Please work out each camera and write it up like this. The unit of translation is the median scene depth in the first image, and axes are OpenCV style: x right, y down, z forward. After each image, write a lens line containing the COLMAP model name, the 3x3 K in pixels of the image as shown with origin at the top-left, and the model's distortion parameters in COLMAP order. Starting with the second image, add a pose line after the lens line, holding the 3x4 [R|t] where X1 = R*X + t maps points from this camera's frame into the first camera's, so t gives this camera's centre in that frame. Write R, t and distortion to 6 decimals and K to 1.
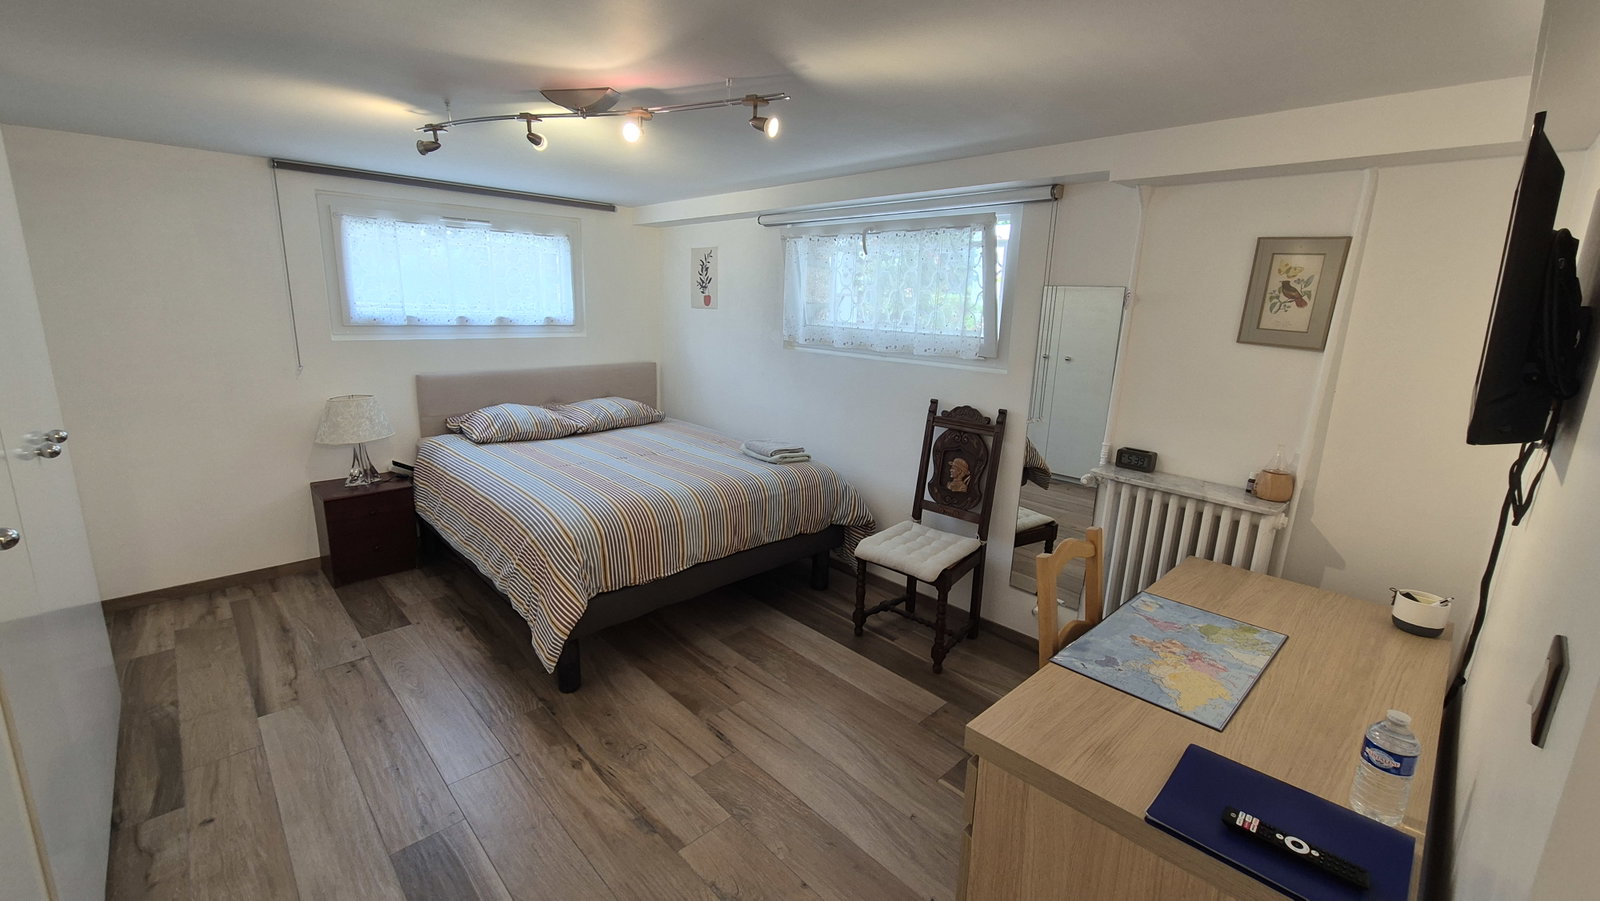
lens RADIAL K [[658.4, 0, 799.4], [0, 658.4, 448.5], [0, 0, 1]] dist [-0.004578, 0.000919]
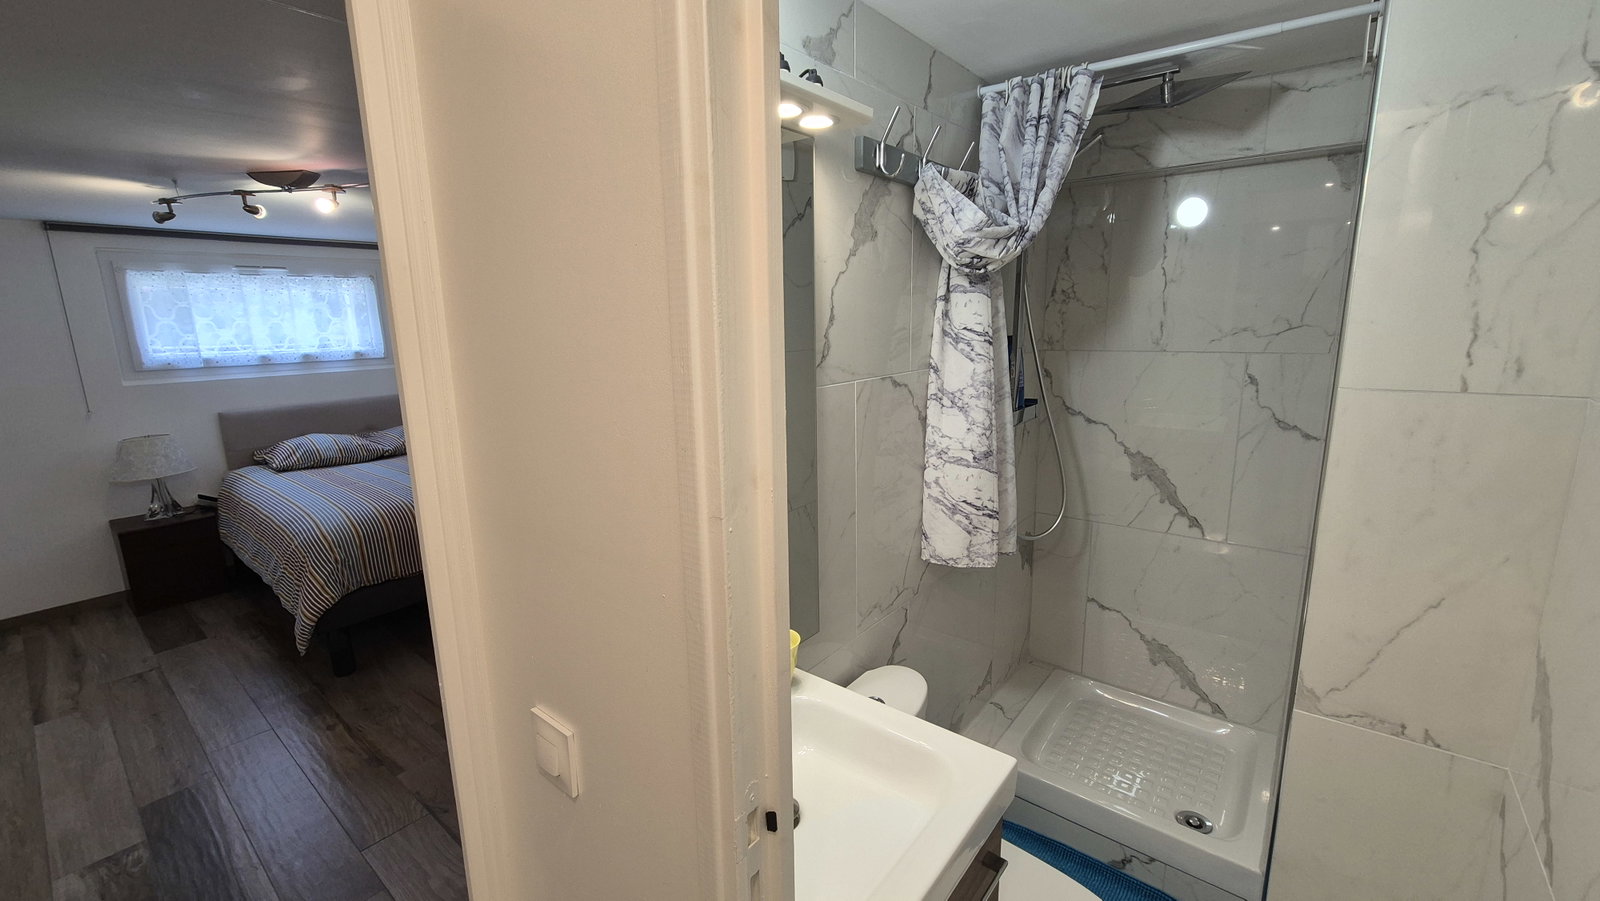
lens RADIAL K [[658.4, 0, 811.8], [0, 658.4, 446.3], [0, 0, 1]] dist [-0.004578, 0.000919]
pose [[0.990502, -0.073234, 0.116371, 0.296844], [0.076135, 0.996883, -0.020674, 0.046105], [-0.114494, 0.029338, 0.992991, -0.205940]]
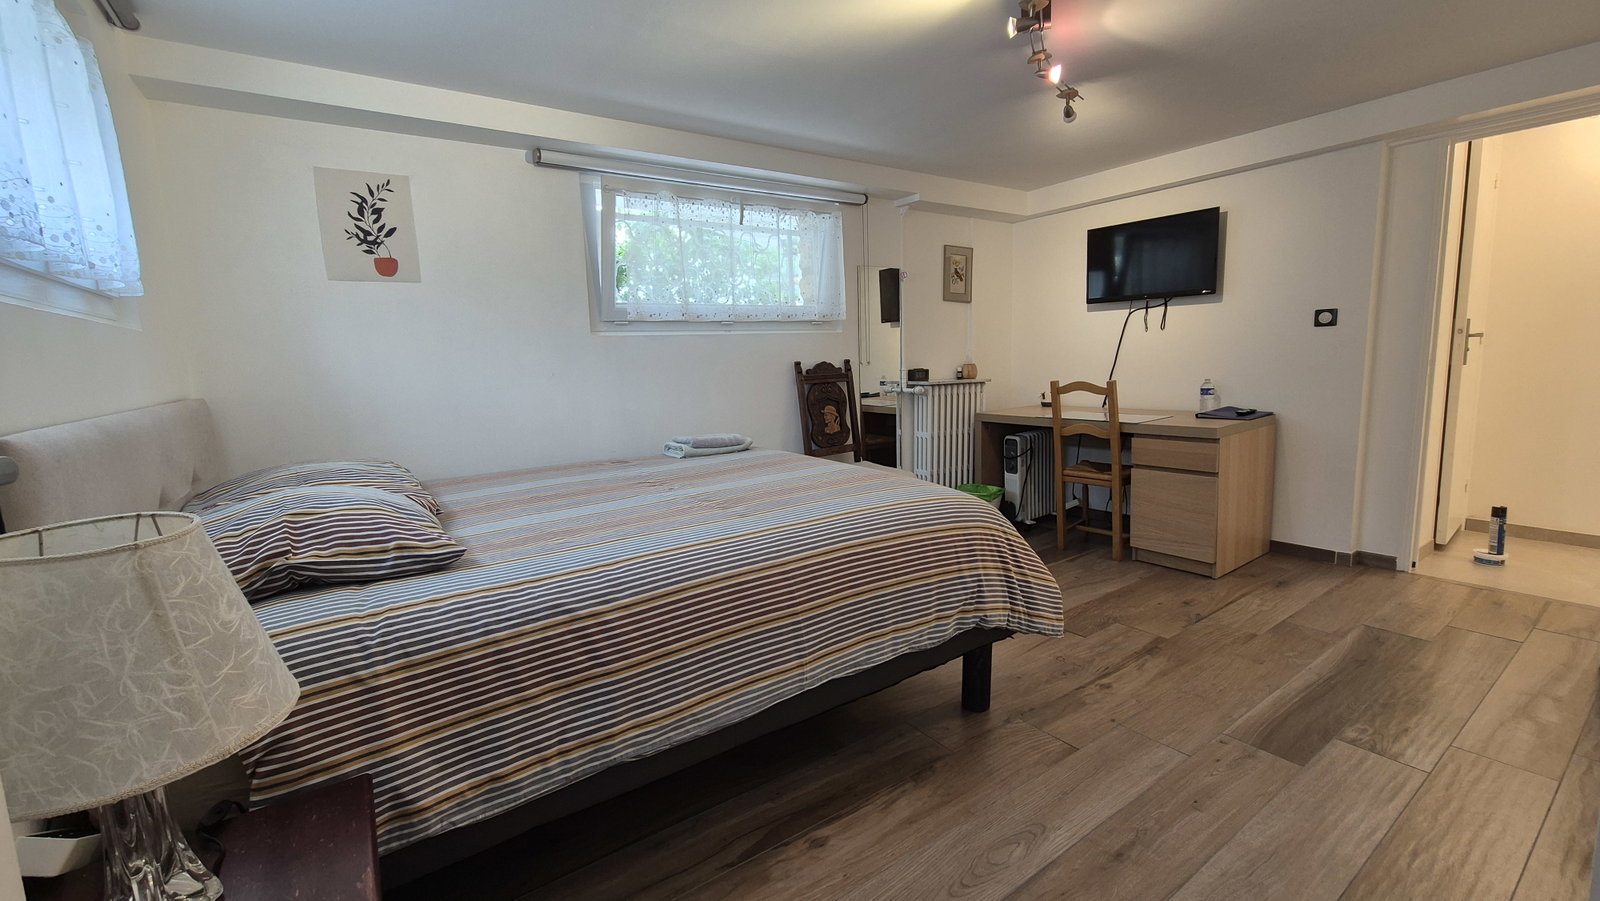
lens RADIAL K [[658.4, 0, 790.9], [0, 658.4, 441.9], [0, 0, 1]] dist [-0.004578, 0.000919]
pose [[0.155407, -0.163684, 0.974195, -0.928075], [0.257135, 0.958884, 0.120092, -0.080847], [-0.953798, 0.231837, 0.191106, 0.827345]]
